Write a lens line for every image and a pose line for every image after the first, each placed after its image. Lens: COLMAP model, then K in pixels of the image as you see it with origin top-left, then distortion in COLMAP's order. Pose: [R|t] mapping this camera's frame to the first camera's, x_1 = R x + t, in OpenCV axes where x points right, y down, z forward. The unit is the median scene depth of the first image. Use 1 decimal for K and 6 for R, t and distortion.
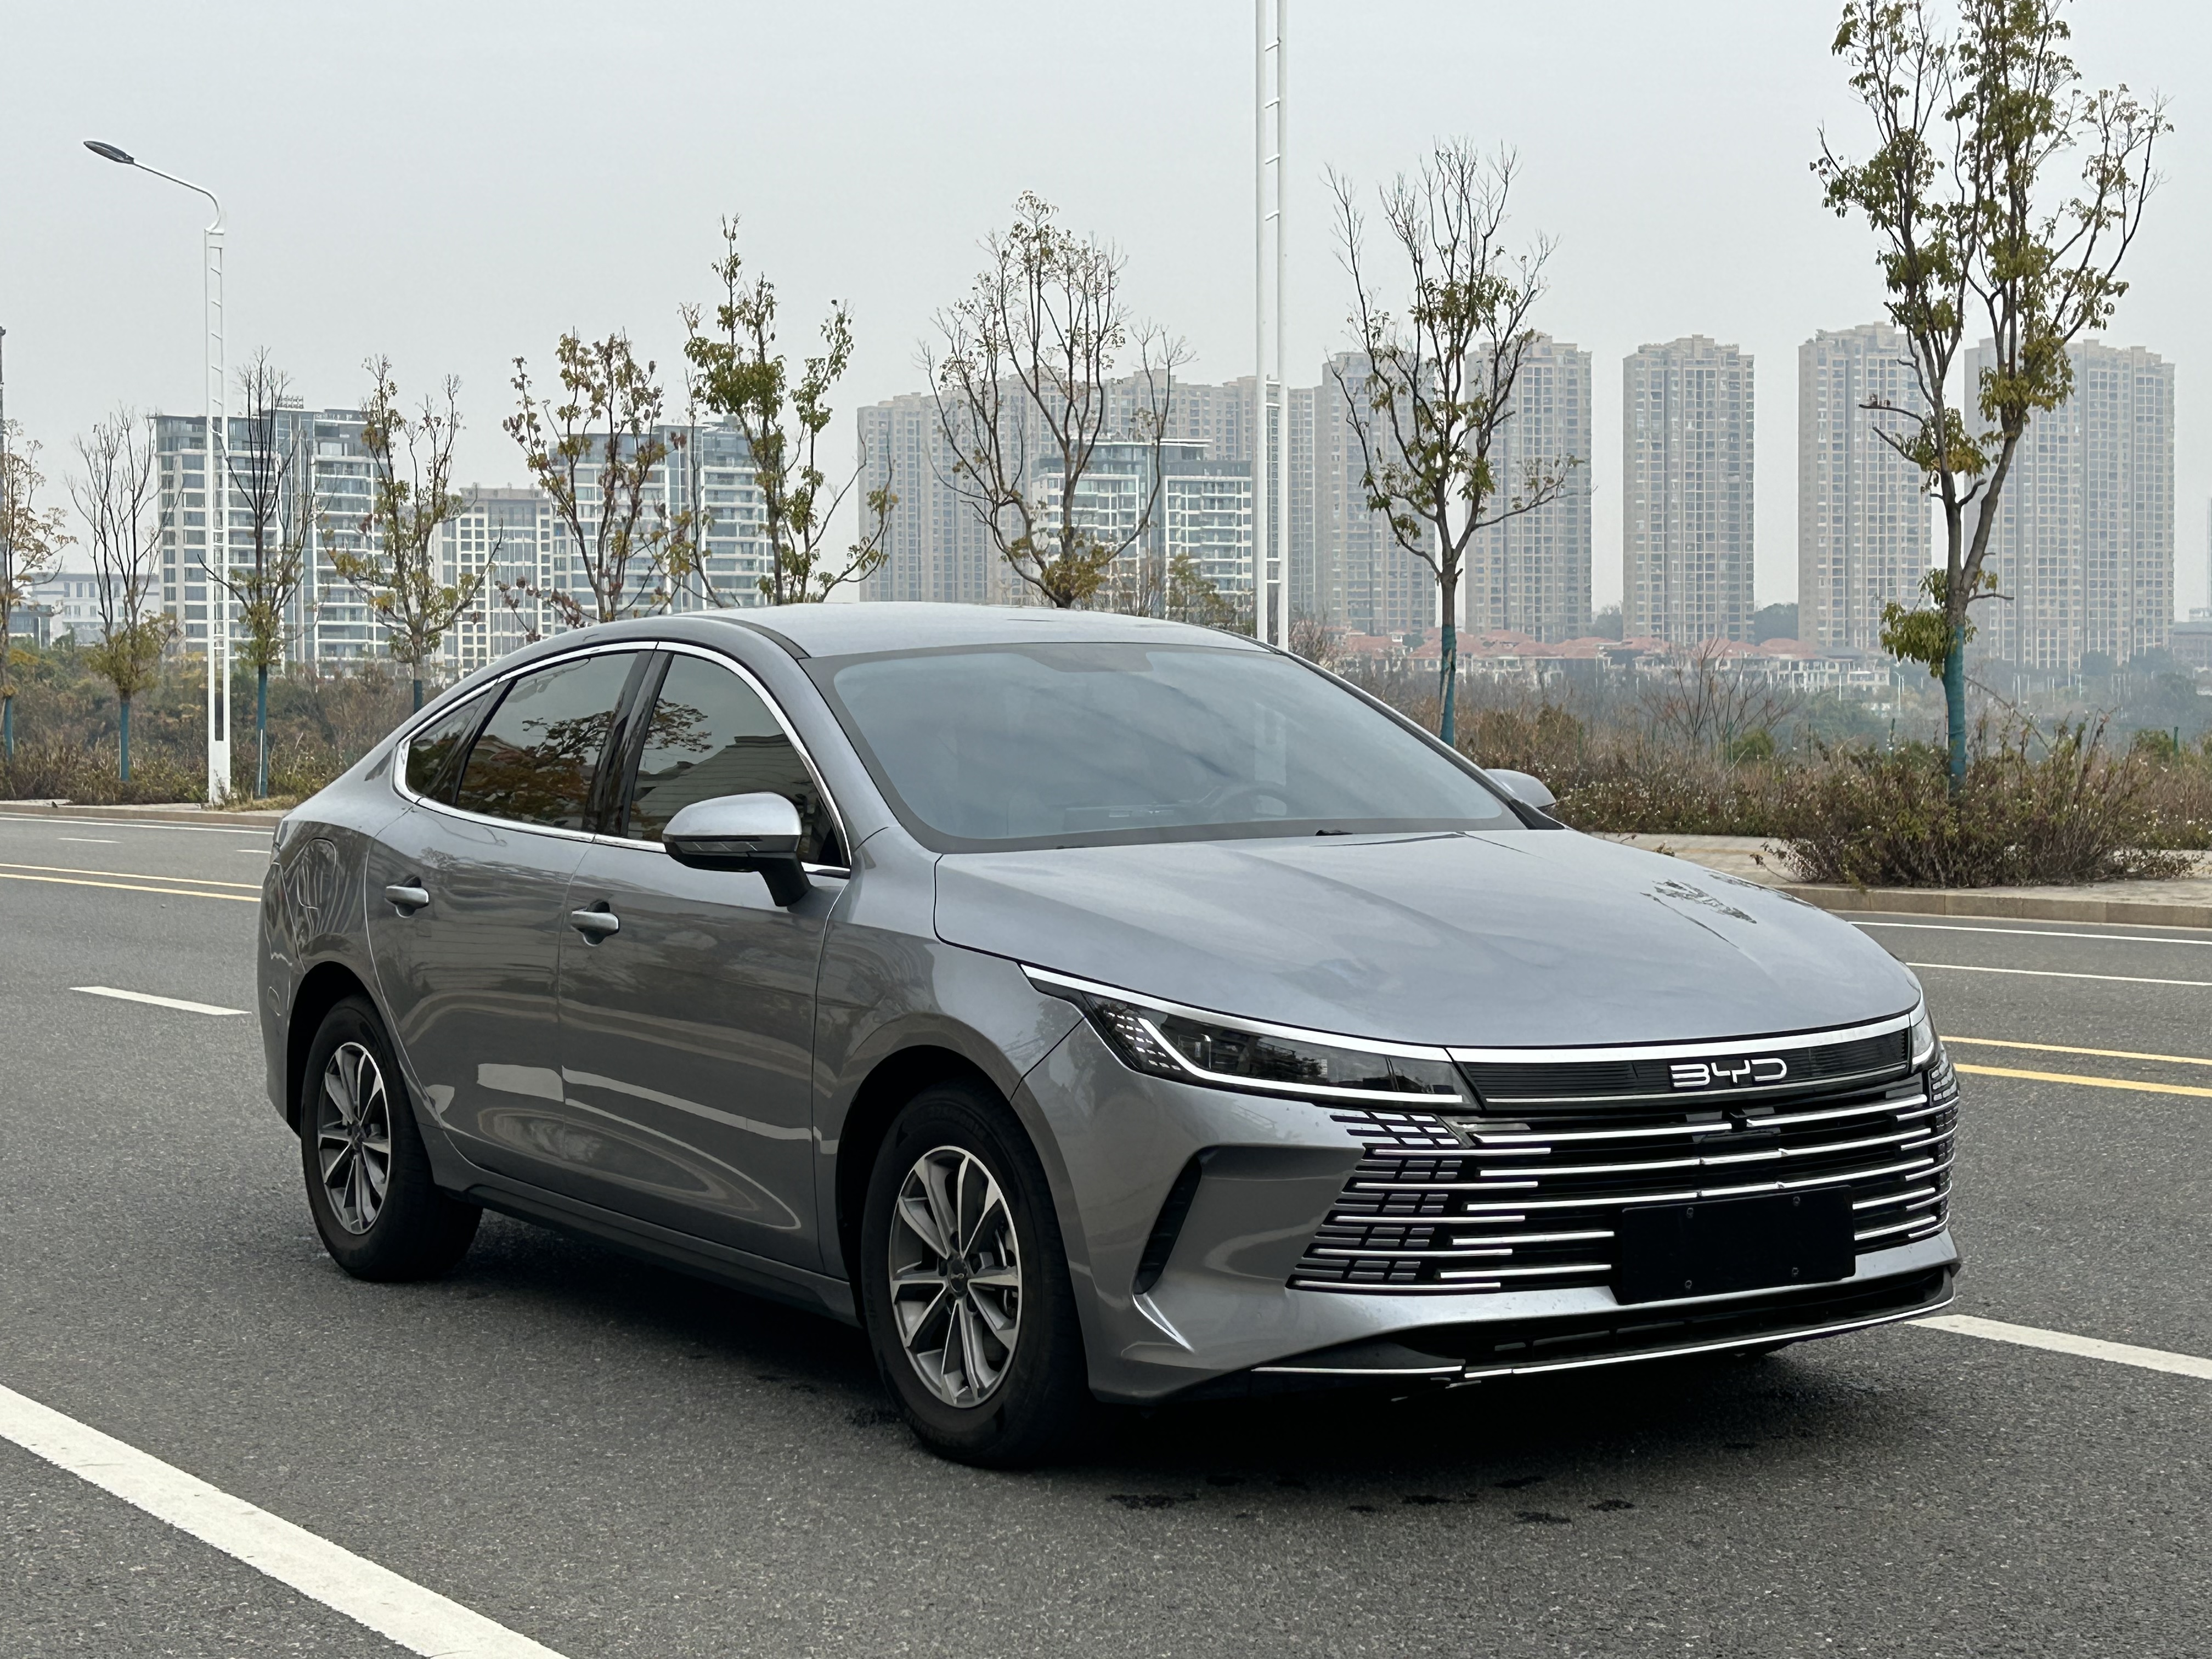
lens RADIAL K [[3655.5, 0, 1106.0], [0, 3655.5, 829.5], [0, 0, 1]] dist [0.264010, -1.066789]
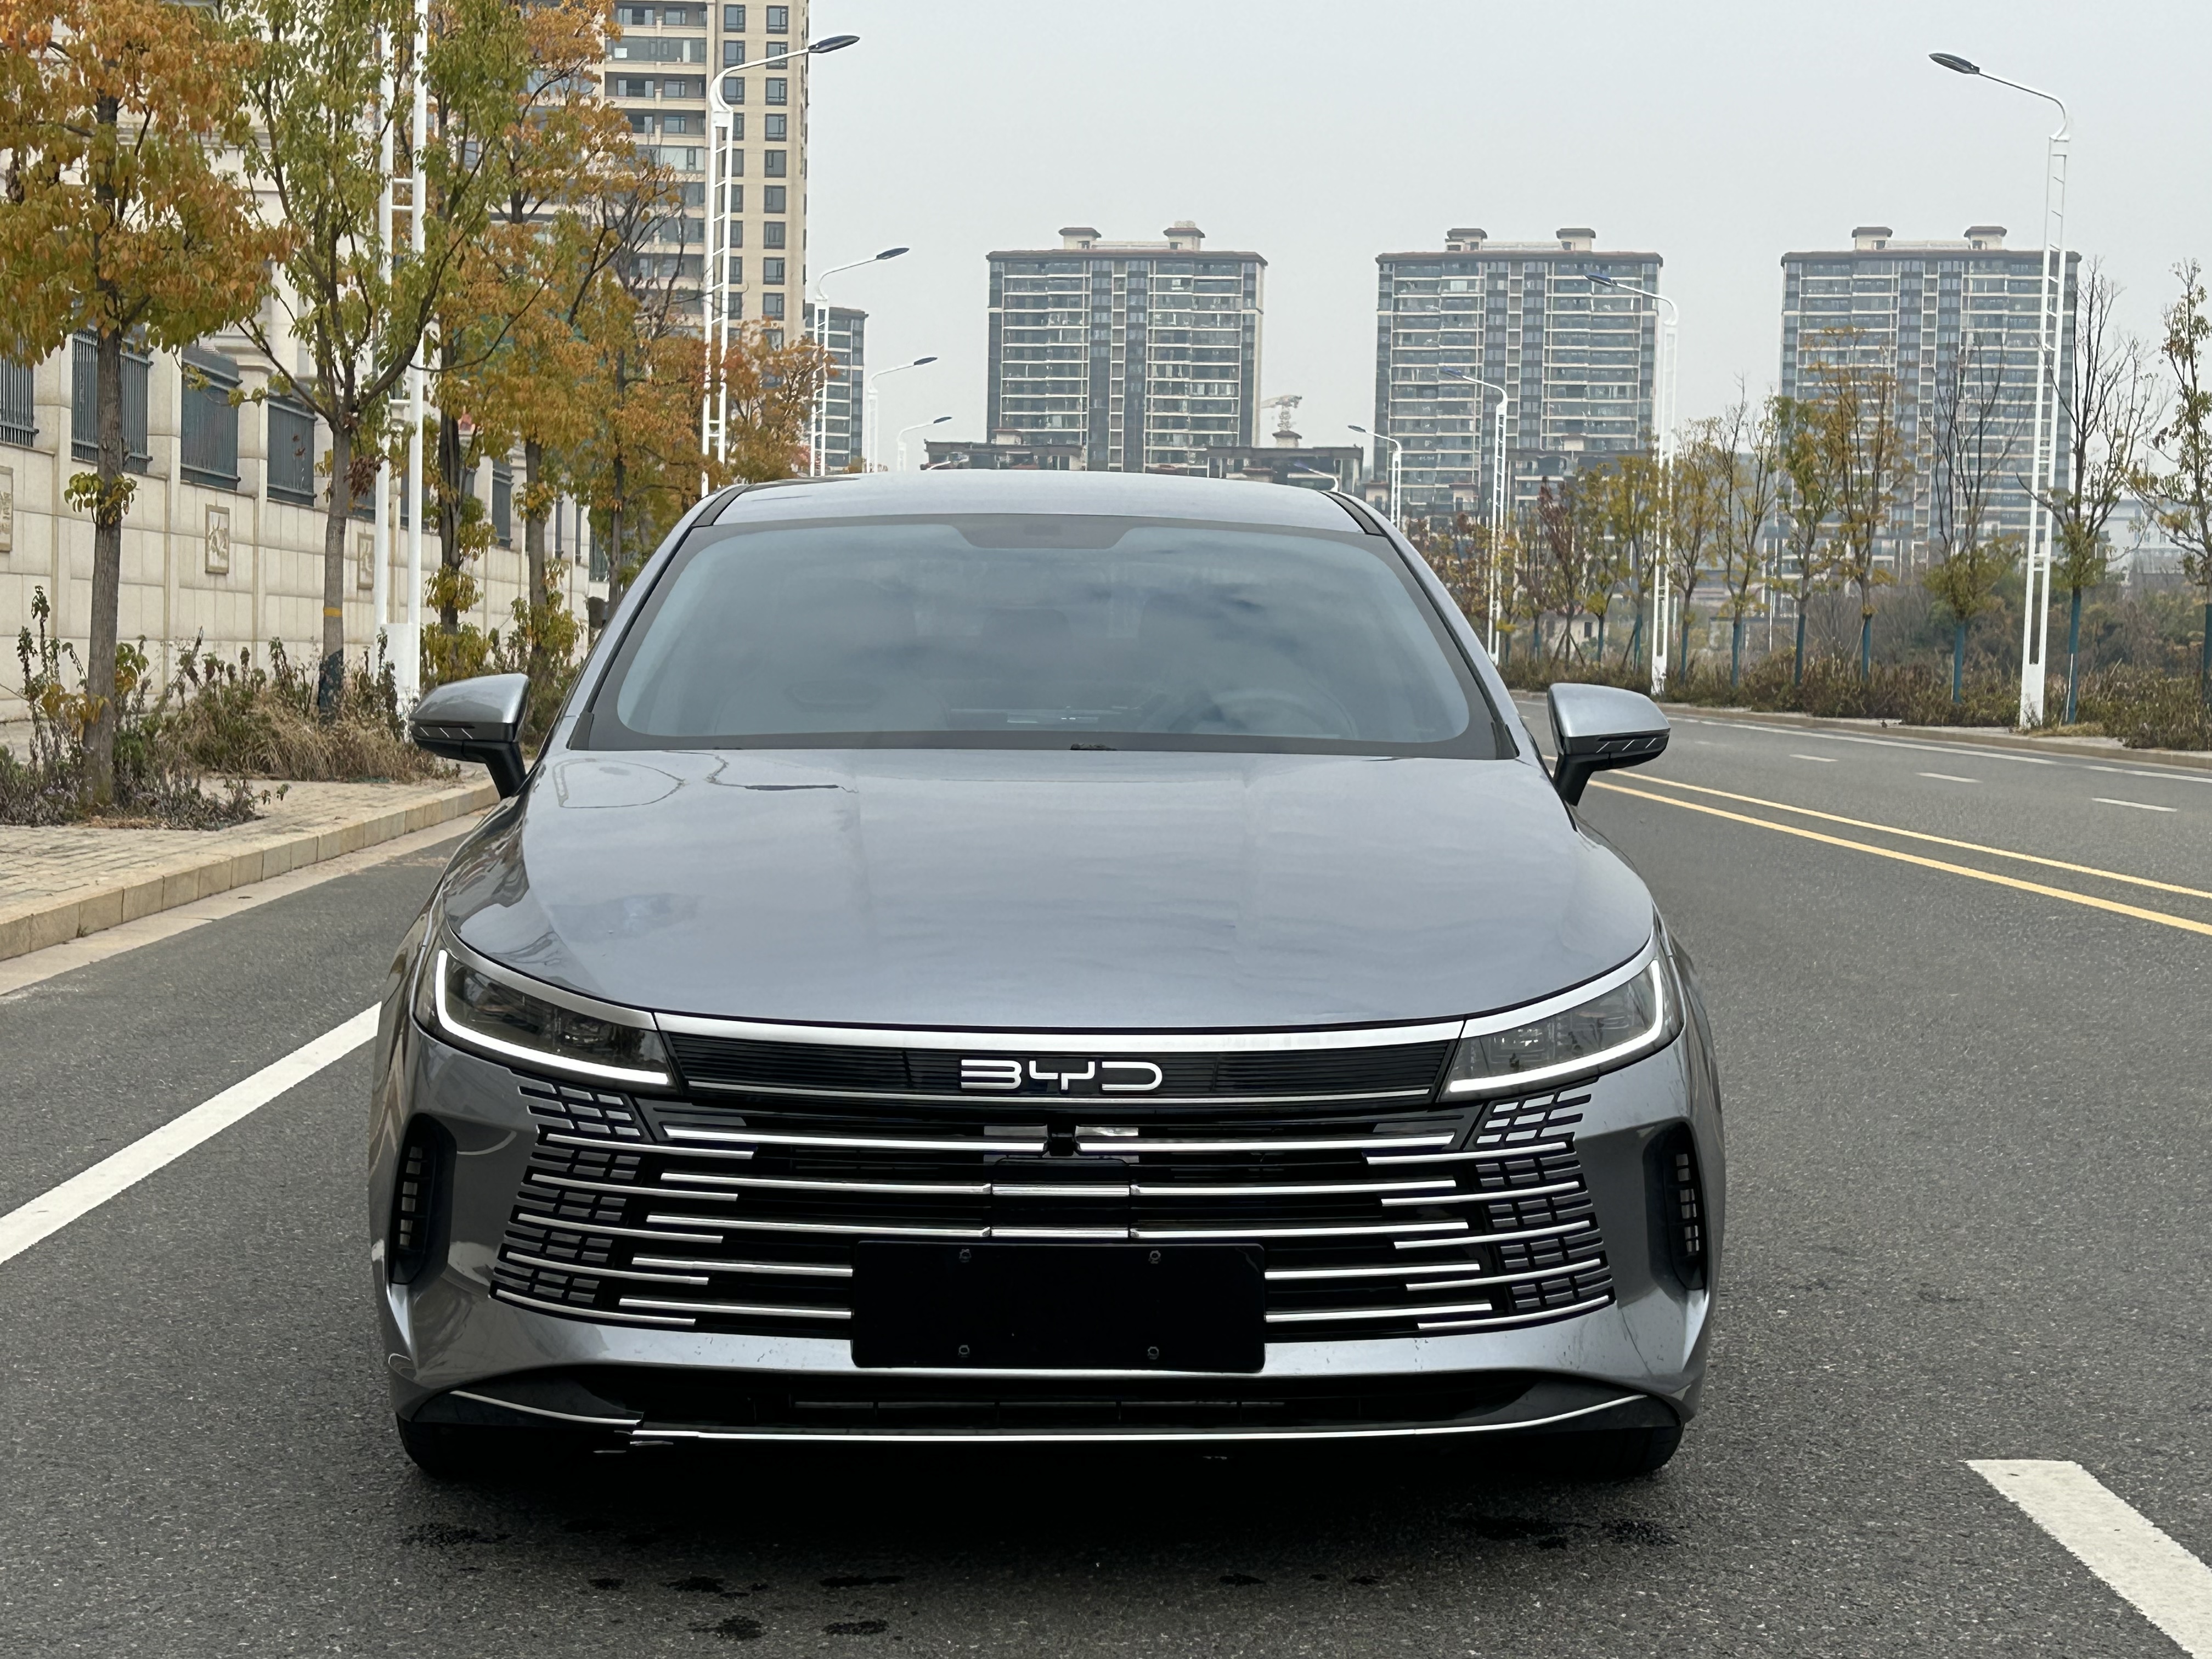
lens RADIAL K [[3655.5, 0, 1106.0], [0, 3655.5, 829.5], [0, 0, 1]] dist [0.264010, -1.066789]
pose [[0.852082, 0.051794, -0.520839, 0.561601], [-0.041619, 0.998646, 0.031222, -0.007414], [0.521751, -0.004927, 0.853084, 0.372167]]
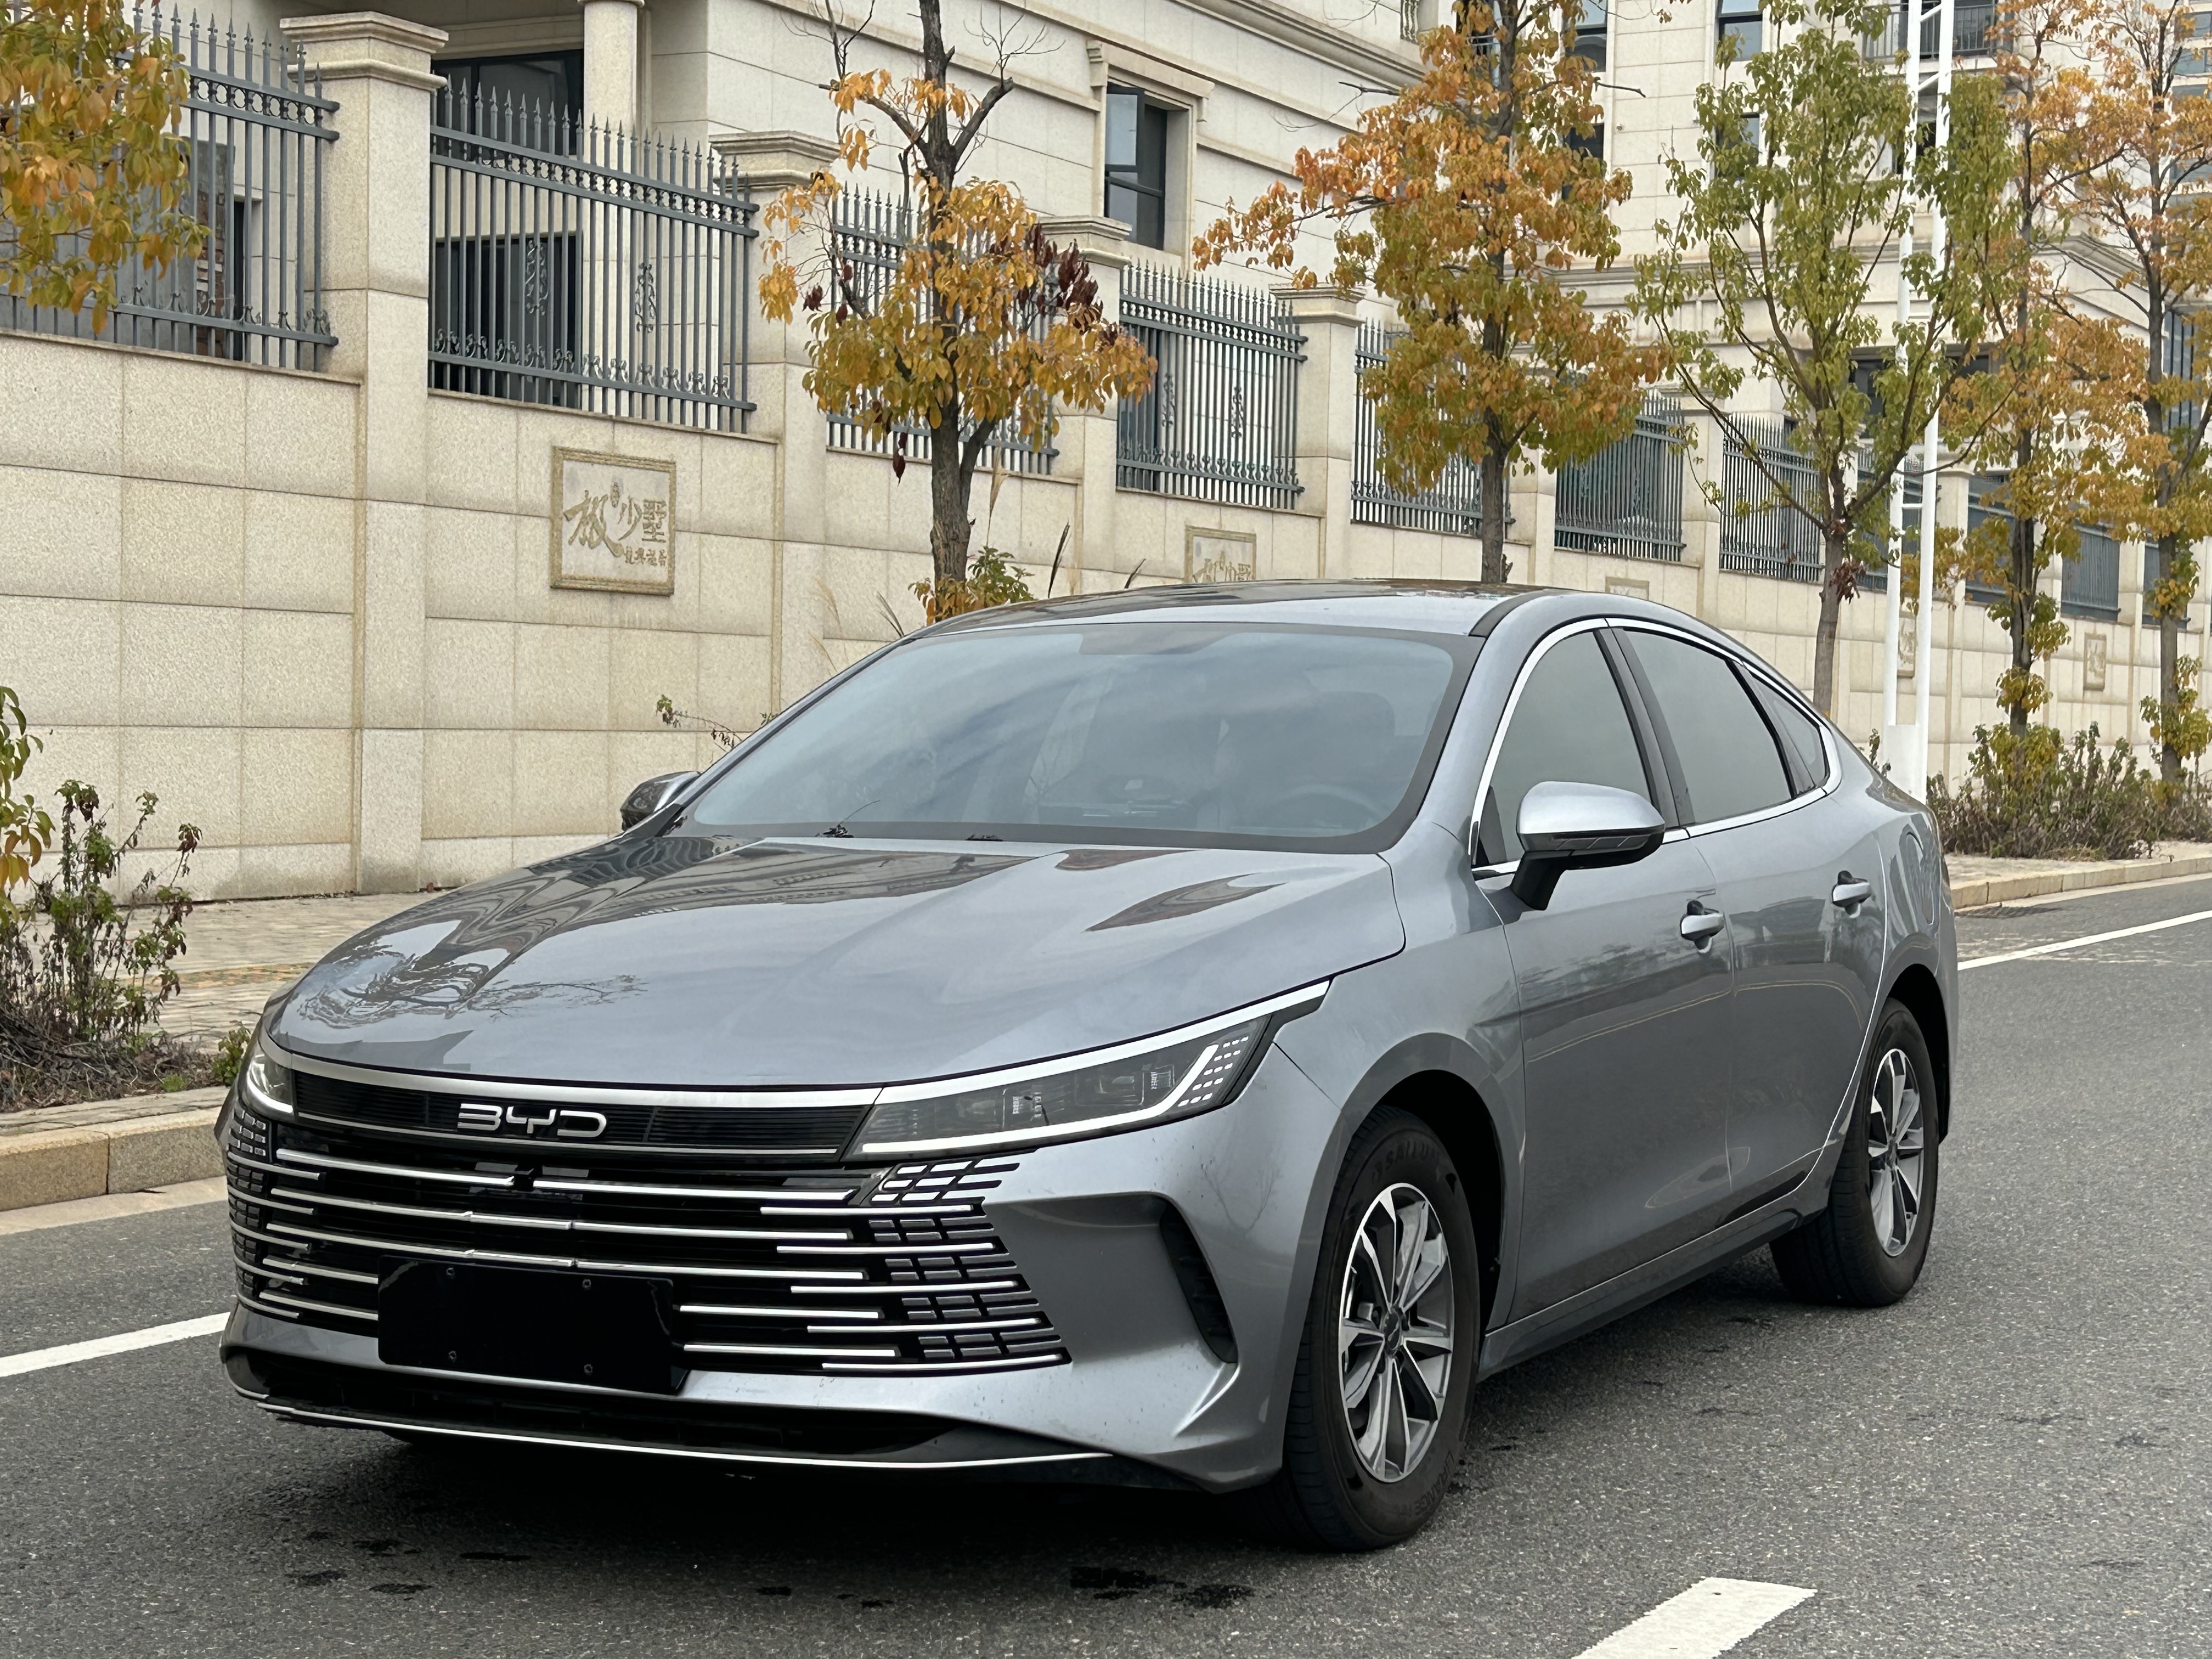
lens RADIAL K [[3655.5, 0, 1106.0], [0, 3655.5, 829.5], [0, 0, 1]] dist [0.264010, -1.066789]
pose [[0.491786, 0.043911, -0.869608, 0.973496], [-0.043642, 0.998715, 0.025750, -0.029042], [0.869622, 0.025289, 0.493070, 0.694609]]
